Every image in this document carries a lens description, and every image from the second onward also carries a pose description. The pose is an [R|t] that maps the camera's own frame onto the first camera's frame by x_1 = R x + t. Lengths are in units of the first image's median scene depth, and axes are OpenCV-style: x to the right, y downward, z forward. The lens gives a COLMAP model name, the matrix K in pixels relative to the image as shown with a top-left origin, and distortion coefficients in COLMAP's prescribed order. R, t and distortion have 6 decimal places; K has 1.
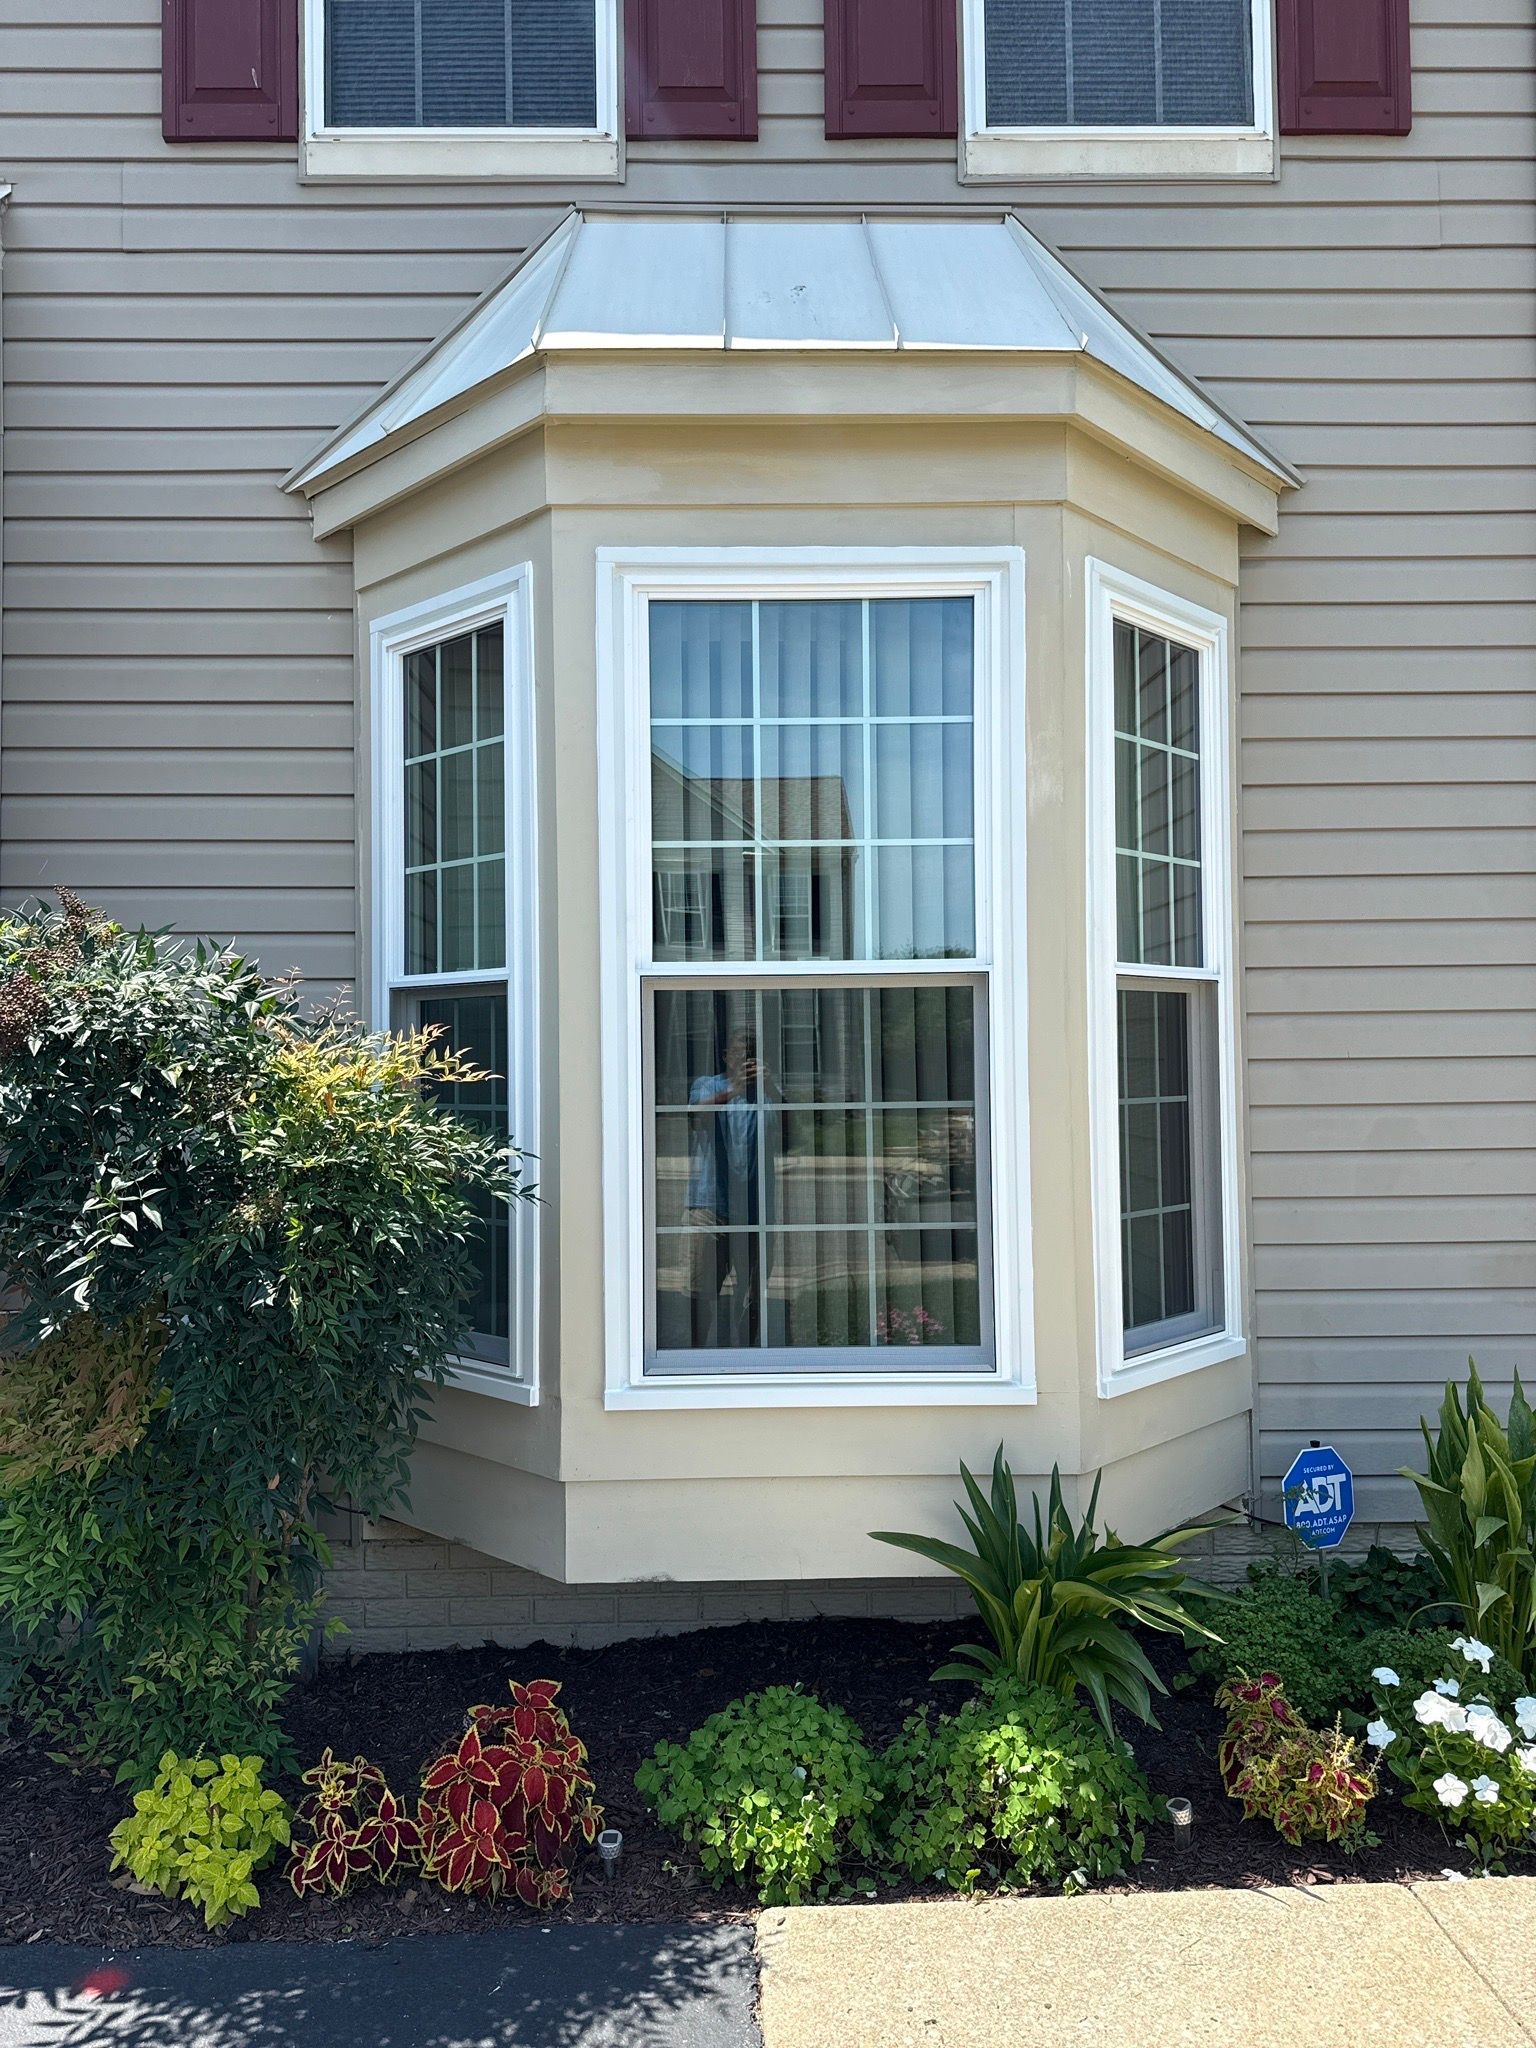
lens RADIAL K [[1450.1, 0, 762.0], [0, 1450.1, 1019.3], [0, 0, 1]] dist [0.023507, -0.019272]
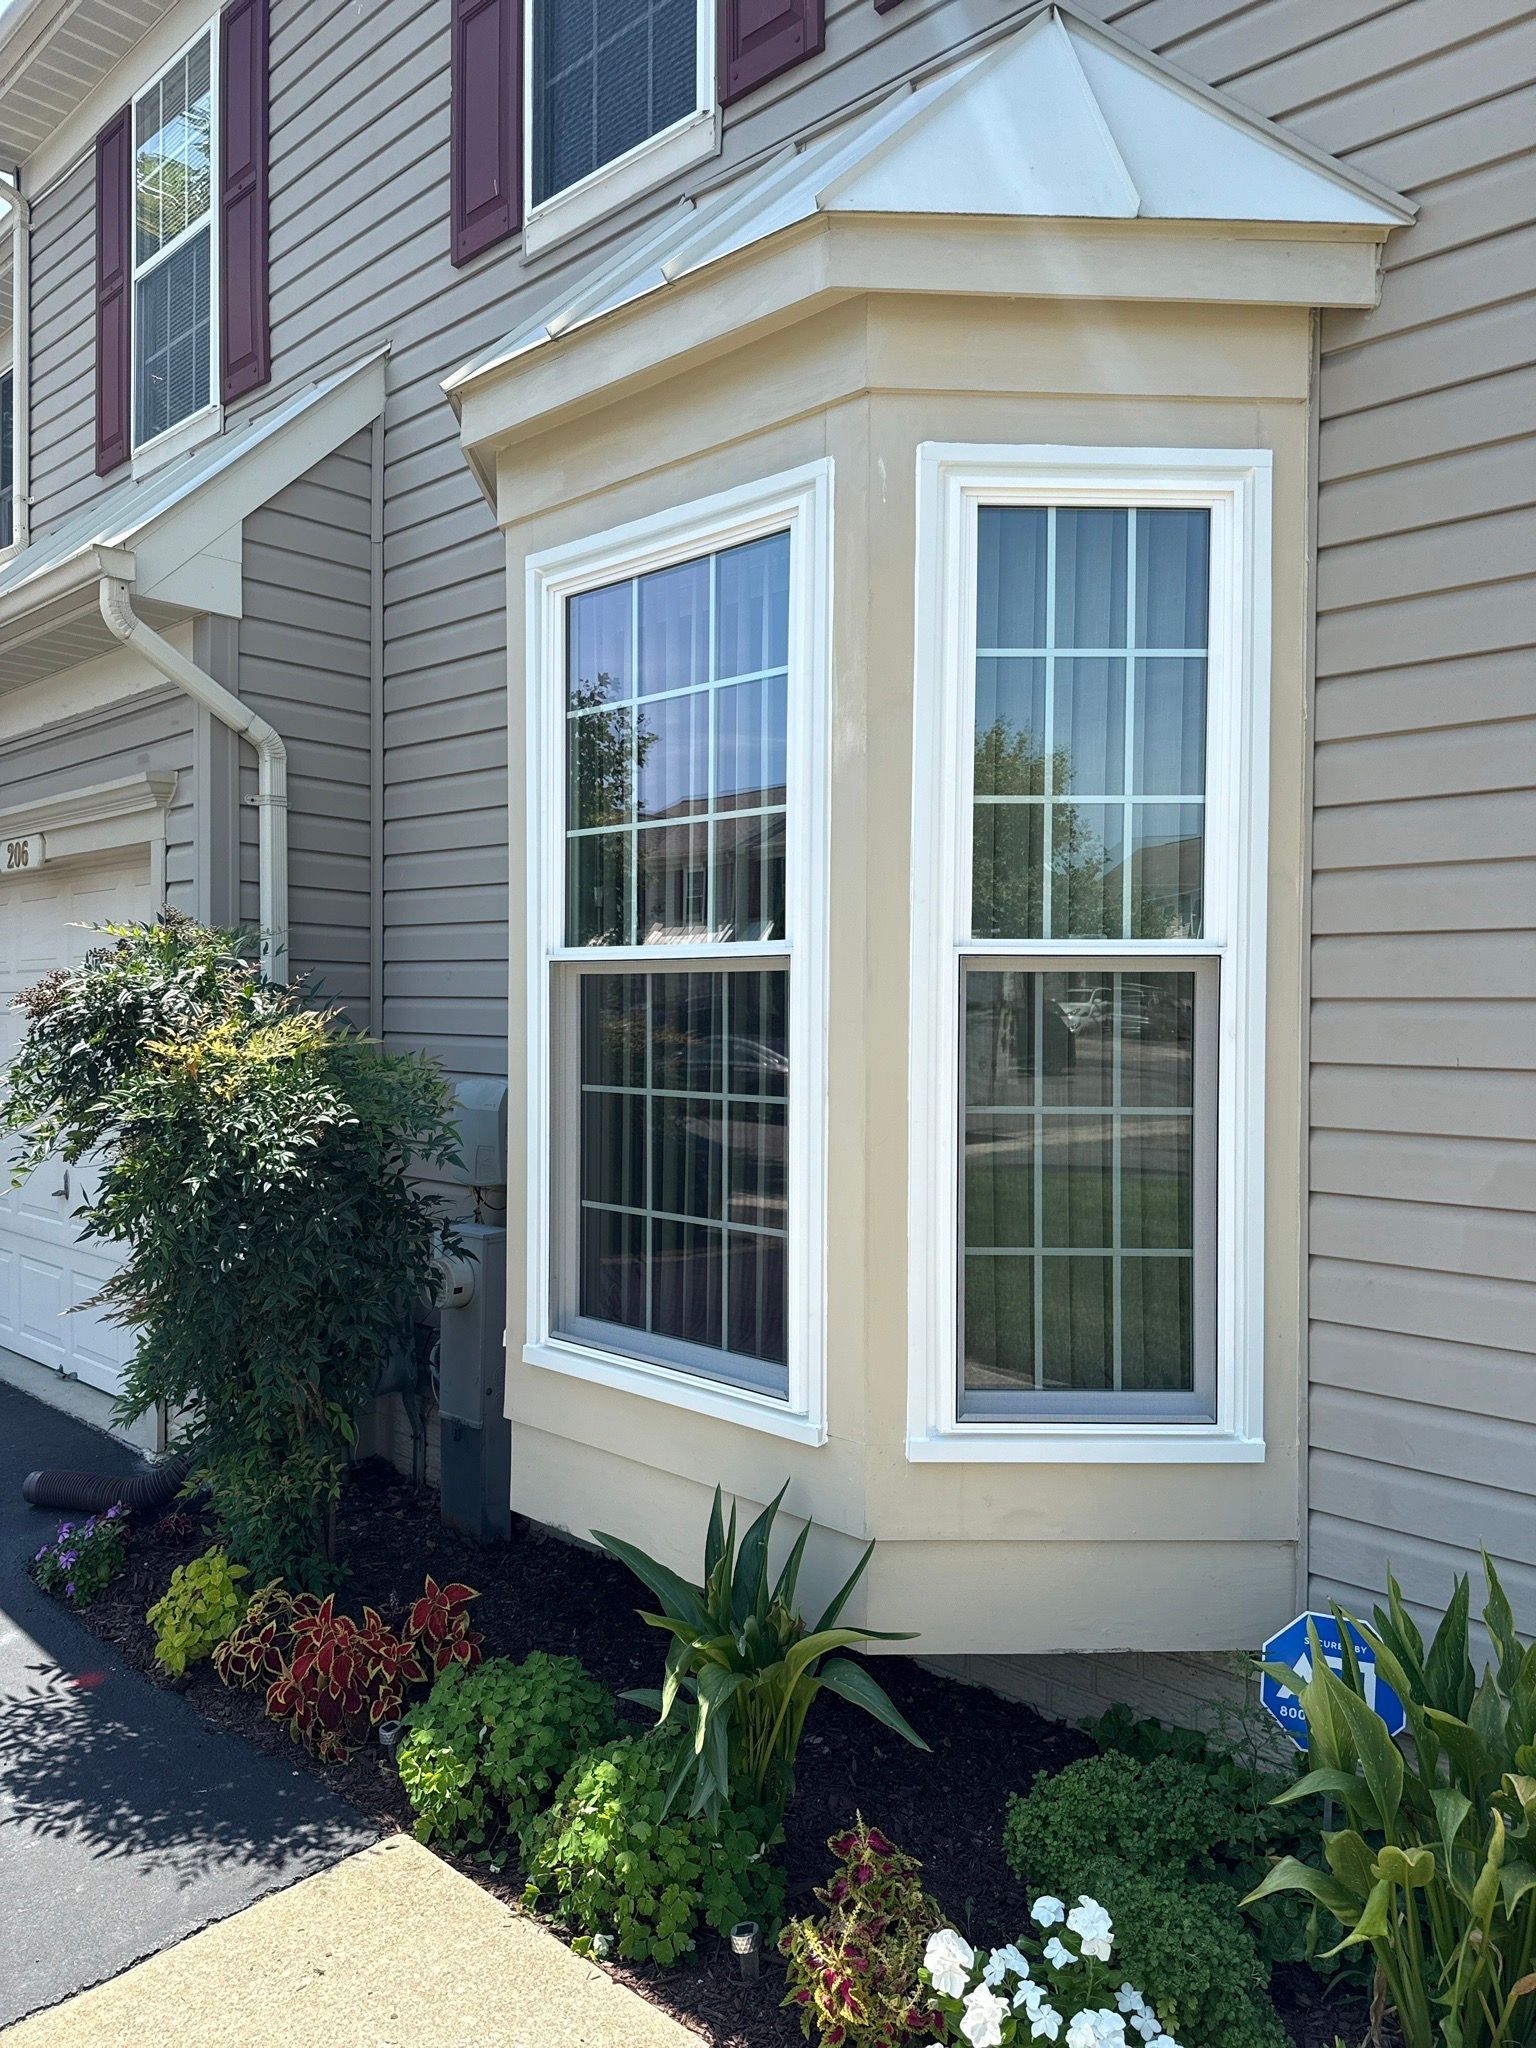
lens RADIAL K [[1450.1, 0, 760.8], [0, 1450.1, 1022.6], [0, 0, 1]] dist [0.023507, -0.019272]
pose [[0.715887, 0.023280, -0.697828, 0.753777], [0.003871, 0.999296, 0.037308, -0.023824], [0.698206, -0.029409, 0.715293, 0.348234]]
